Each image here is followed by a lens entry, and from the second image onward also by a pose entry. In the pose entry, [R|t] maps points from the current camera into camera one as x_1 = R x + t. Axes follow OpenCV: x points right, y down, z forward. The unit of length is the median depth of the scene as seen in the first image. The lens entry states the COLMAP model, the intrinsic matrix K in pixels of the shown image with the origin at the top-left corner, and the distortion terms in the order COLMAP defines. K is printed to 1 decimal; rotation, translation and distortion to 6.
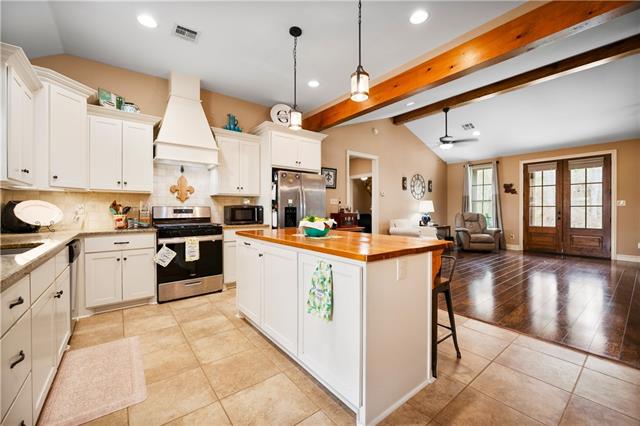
lens RADIAL K [[255.8, 0, 321.1], [0, 255.8, 208.8], [0, 0, 1]] dist [-0.000579, 0.000286]
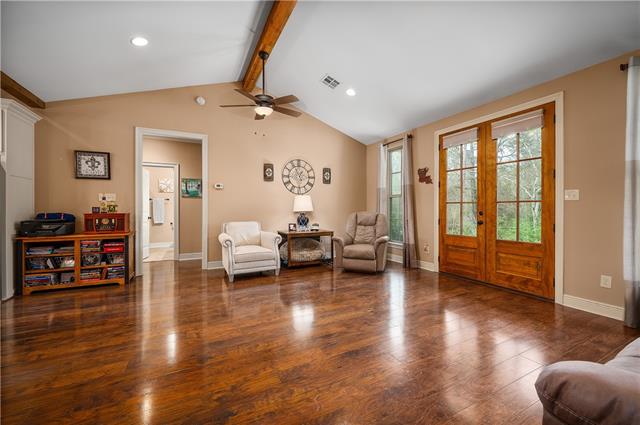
lens RADIAL K [[255.8, 0, 321.1], [0, 255.8, 208.3], [0, 0, 1]] dist [-0.000579, 0.000286]
pose [[0.980643, -0.001510, -0.195799, 0.682774], [0.002670, 0.999980, 0.005663, -0.000325], [0.195787, -0.006076, 0.980628, 0.349181]]
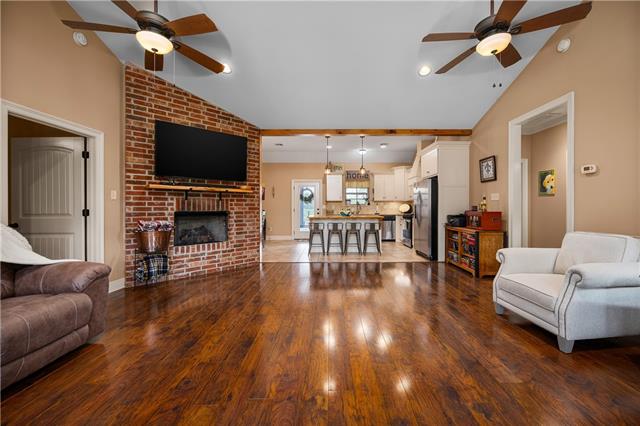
lens RADIAL K [[255.8, 0, 321.1], [0, 255.8, 208.8], [0, 0, 1]] dist [-0.000579, 0.000286]
pose [[-0.637932, 0.005063, -0.770076, 0.865882], [0.000591, 0.999981, 0.006084, 0.002407], [0.770093, 0.003426, -0.637923, 0.942500]]
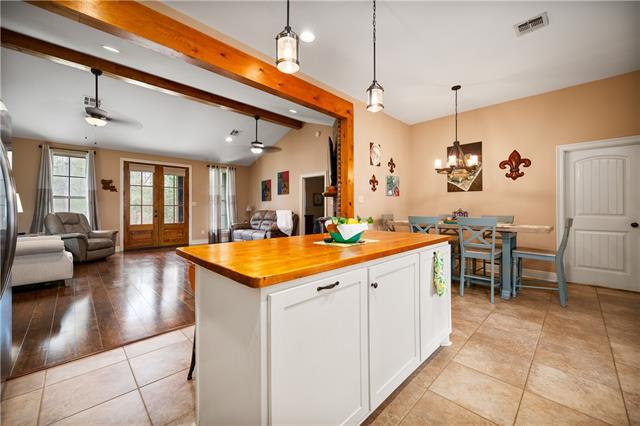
lens RADIAL K [[255.8, 0, 321.1], [0, 255.8, 208.8], [0, 0, 1]] dist [-0.000579, 0.000286]
pose [[-0.111234, -0.001696, 0.993793, -0.271442], [-0.002849, 0.999995, 0.001388, 0.001055], [-0.993790, -0.002677, -0.111238, 0.399212]]
